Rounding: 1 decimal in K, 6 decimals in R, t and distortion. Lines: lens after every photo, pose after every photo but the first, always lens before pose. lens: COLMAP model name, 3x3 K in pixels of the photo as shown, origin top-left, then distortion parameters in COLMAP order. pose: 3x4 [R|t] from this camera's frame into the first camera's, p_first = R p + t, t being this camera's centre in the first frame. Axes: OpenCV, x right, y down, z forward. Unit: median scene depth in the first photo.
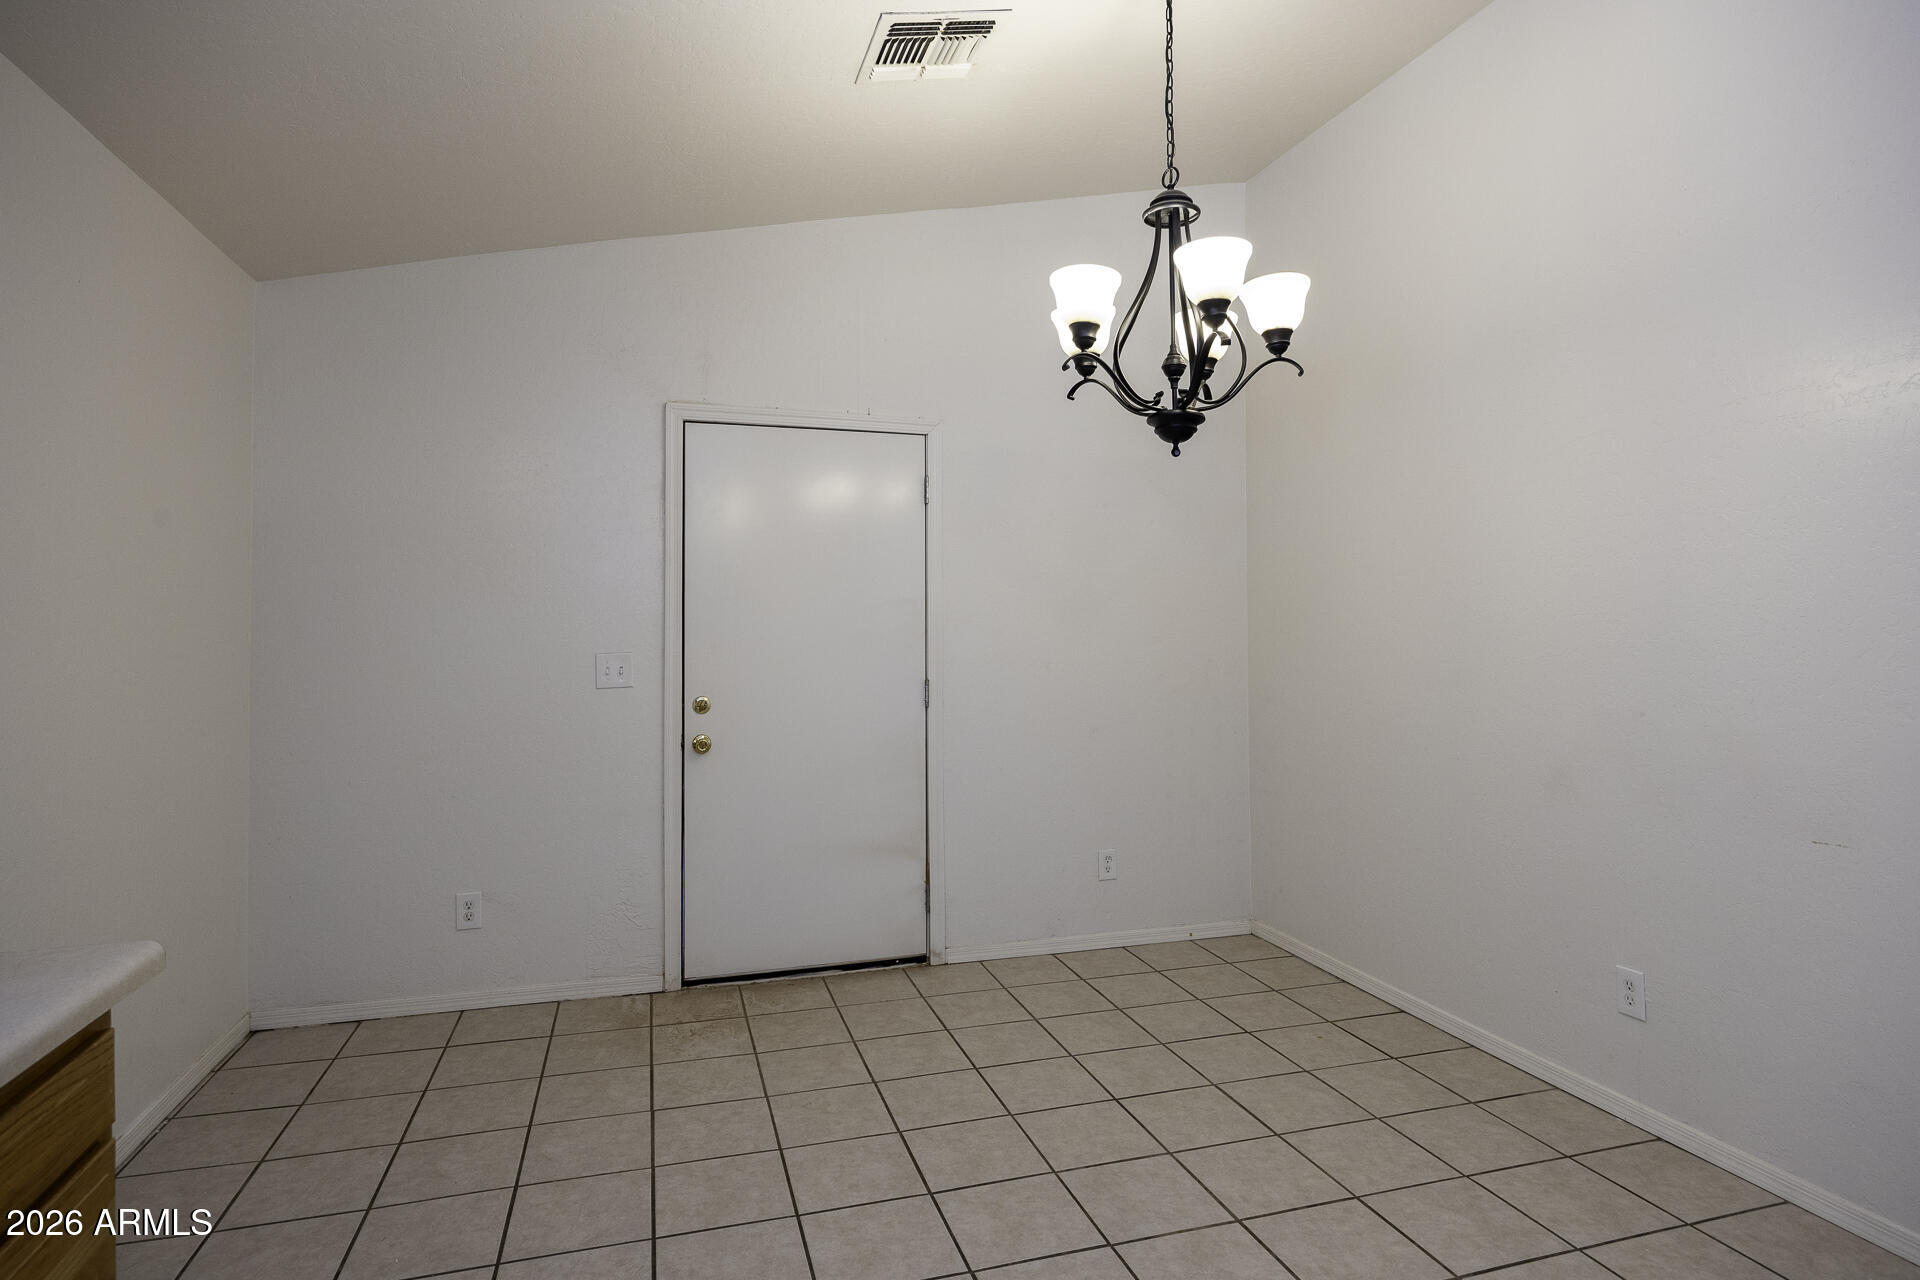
lens RADIAL K [[1029.4, 0, 961.3], [0, 1029.4, 632.4], [0, 0, 1]] dist [-0.007683, -0.001042]
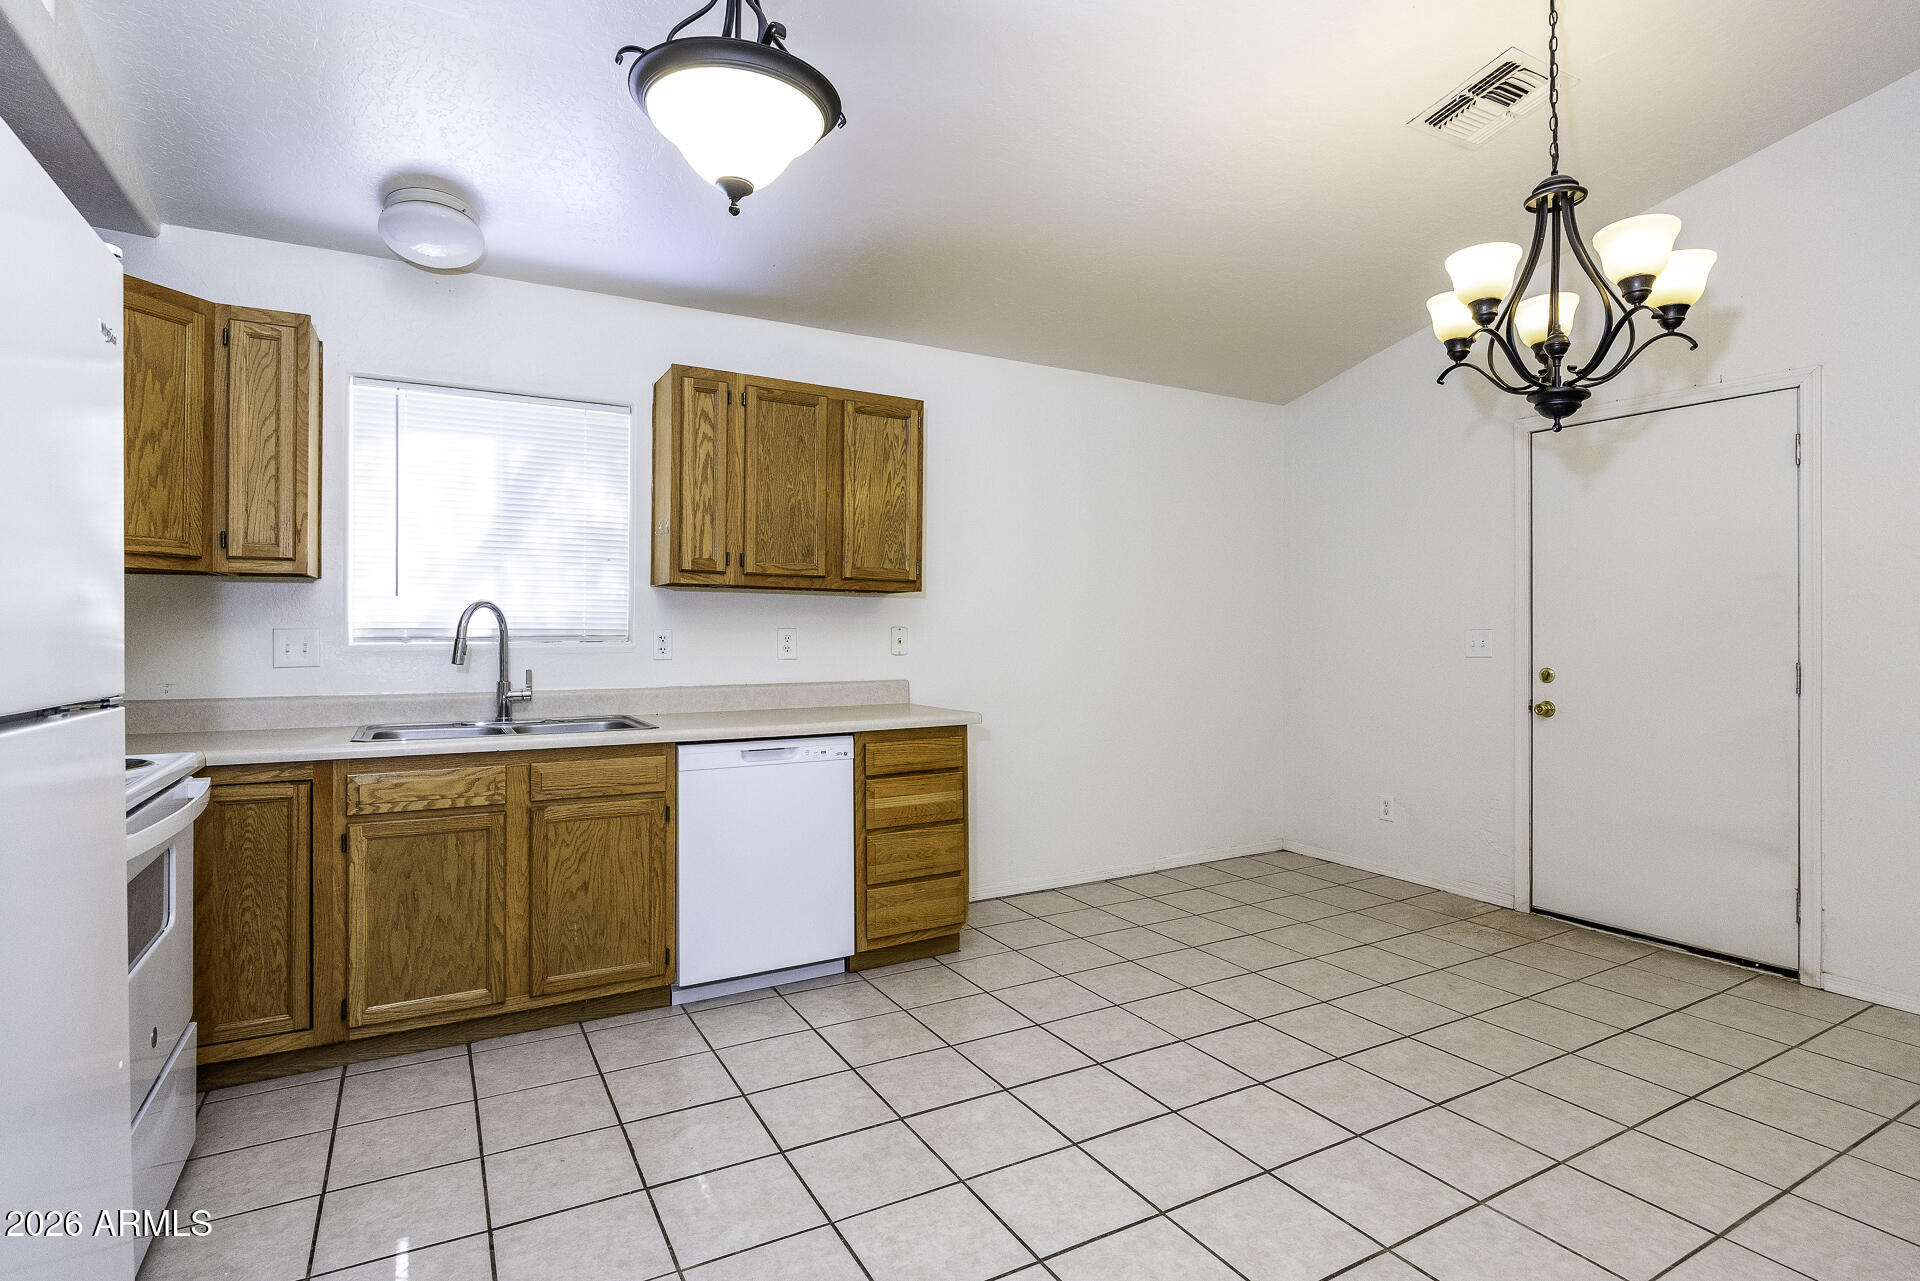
lens RADIAL K [[957.2, 0, 957.2], [0, 957.2, 623.8], [0, 0, 1]] dist [-0.009253, -0.000420]
pose [[0.213575, -0.002752, -0.976923, 0.675177], [-0.006768, 0.999968, -0.004296, 0.022733], [0.976903, 0.007530, 0.213549, 0.120815]]
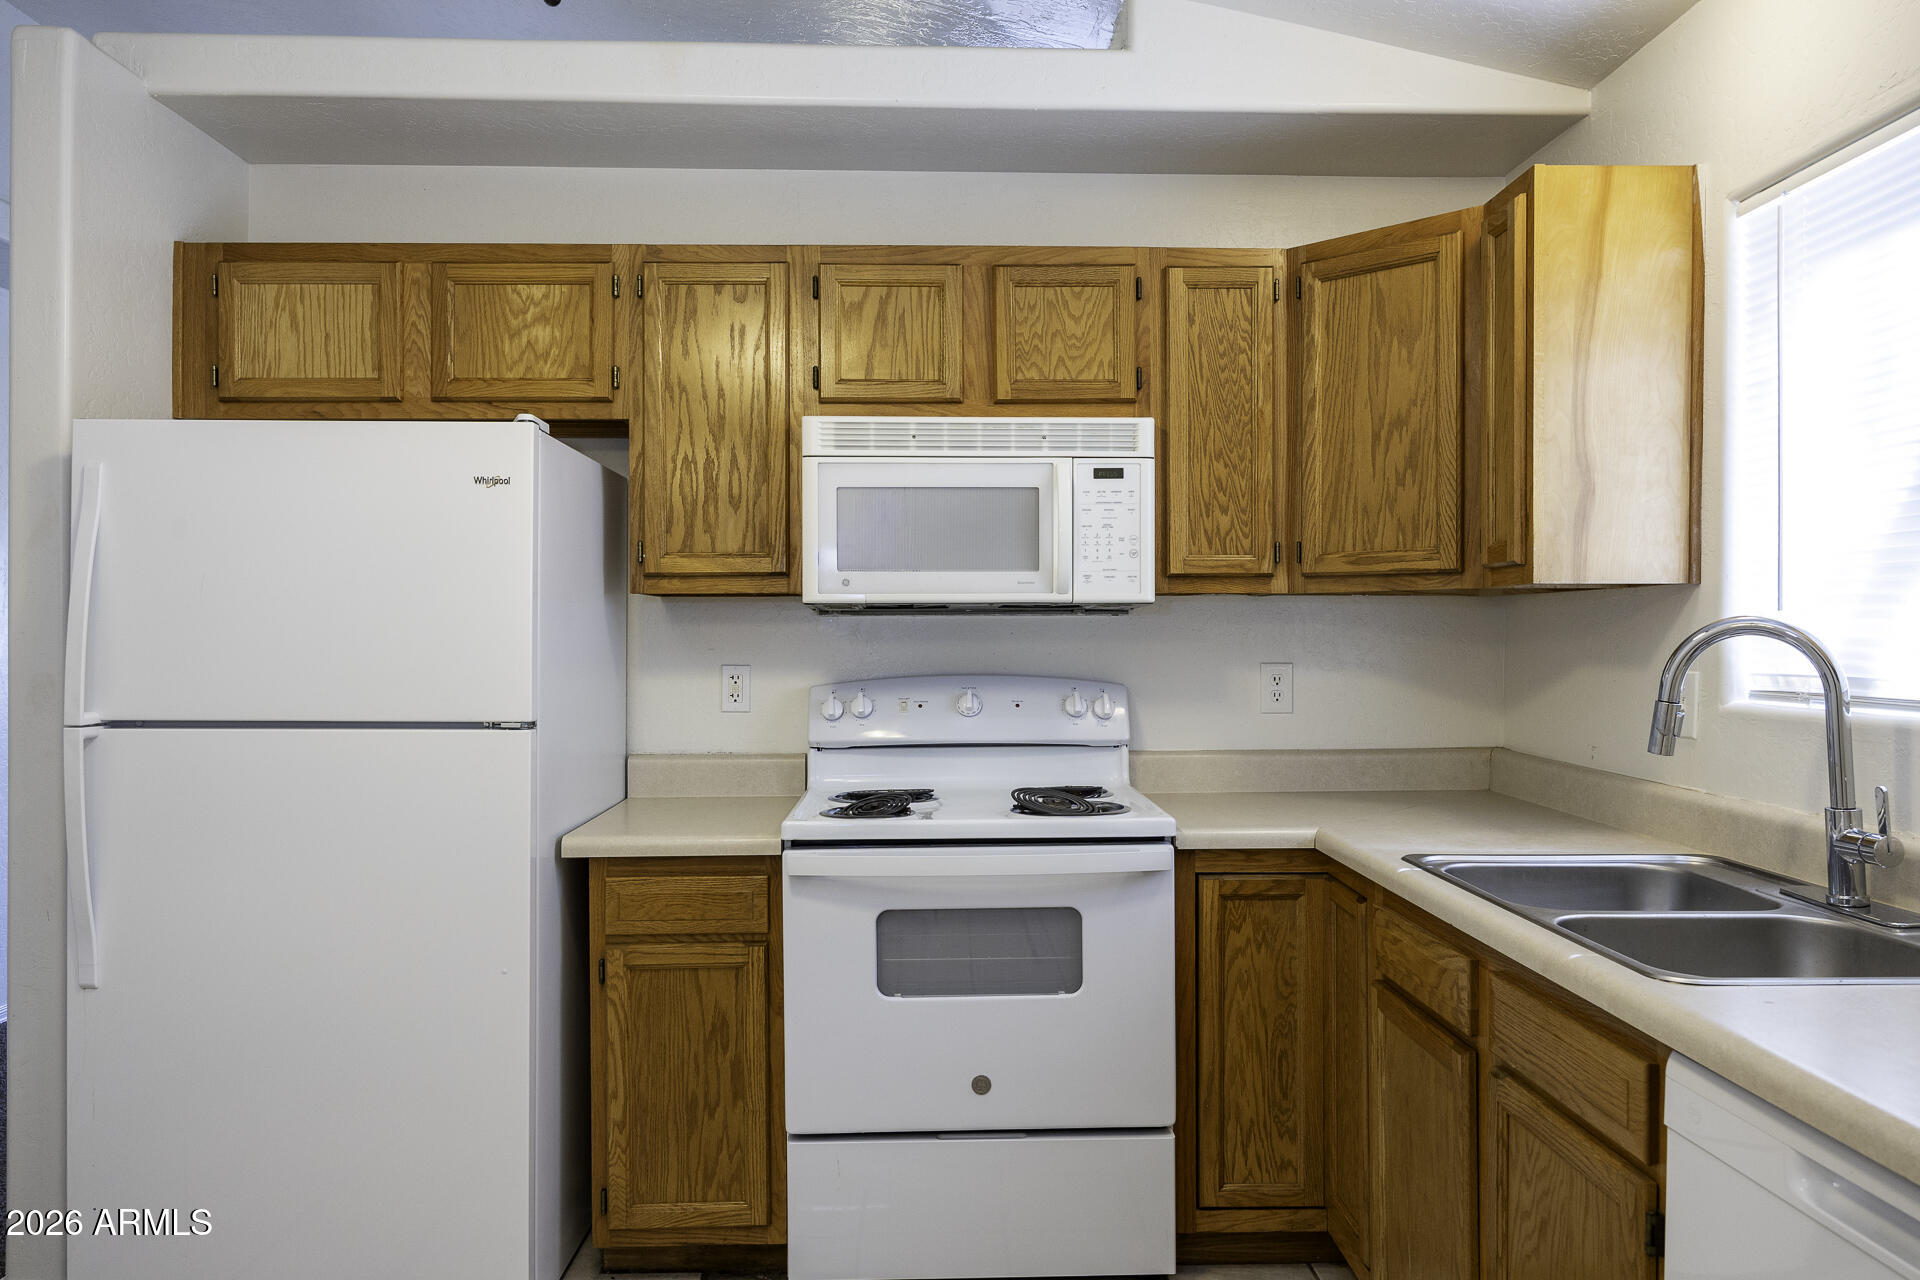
lens RADIAL K [[1331.7, 0, 961.6], [0, 1331.7, 640.2], [0, 0, 1]] dist [-0.007592, 0.002209]
pose [[-0.963303, 0.003025, 0.268401, -0.098329], [0.006112, 0.999924, 0.010665, 0.001486], [-0.268348, 0.011914, -0.963248, 0.493607]]
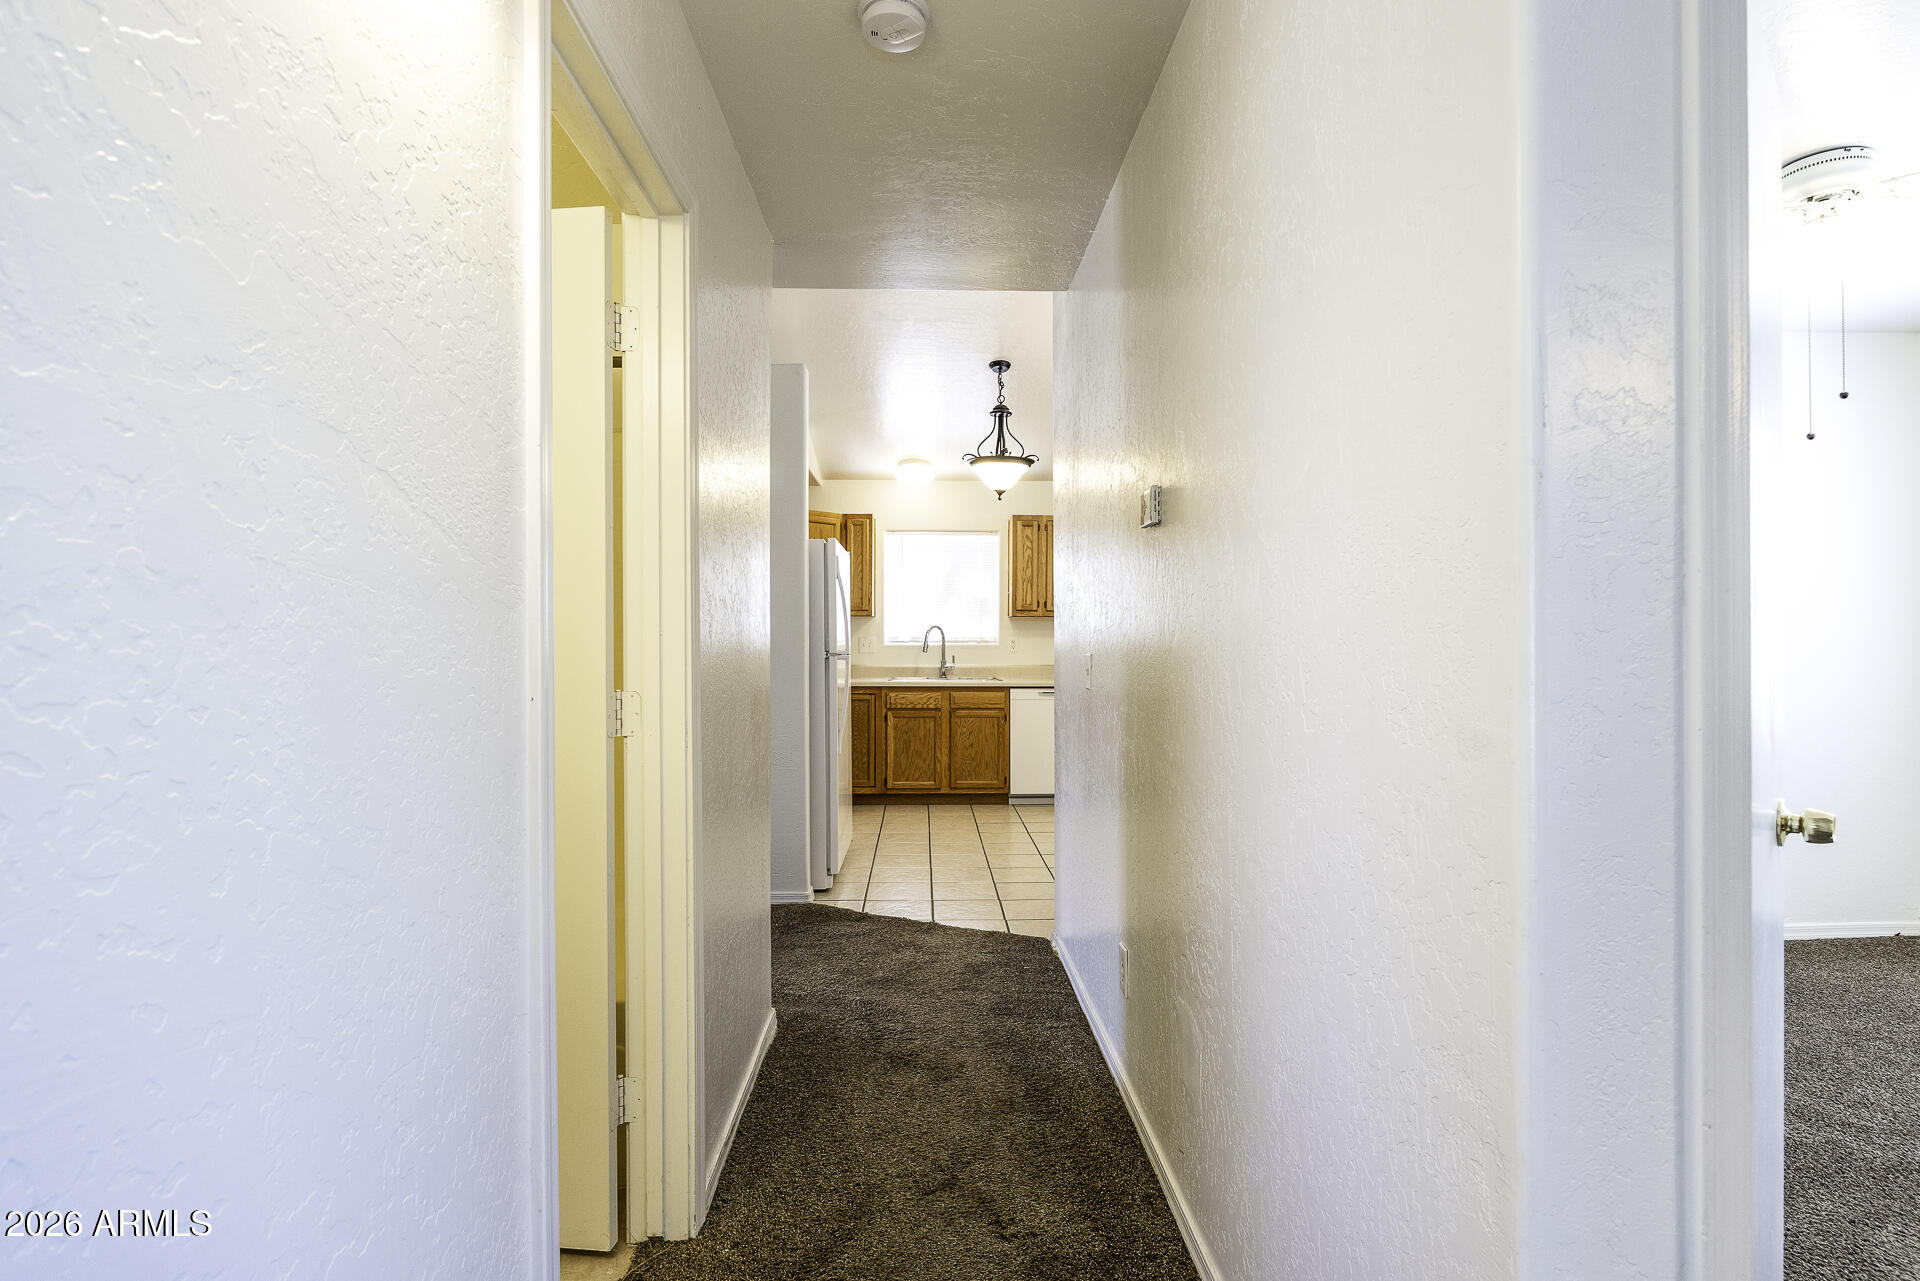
lens RADIAL K [[957.2, 0, 958.2], [0, 957.2, 633.5], [0, 0, 1]] dist [-0.009253, -0.000420]
pose [[-0.246800, -0.007850, -0.969035, 1.678643], [-0.005468, 0.999963, -0.006707, 0.031424], [0.969051, 0.003644, -0.246833, 0.431430]]
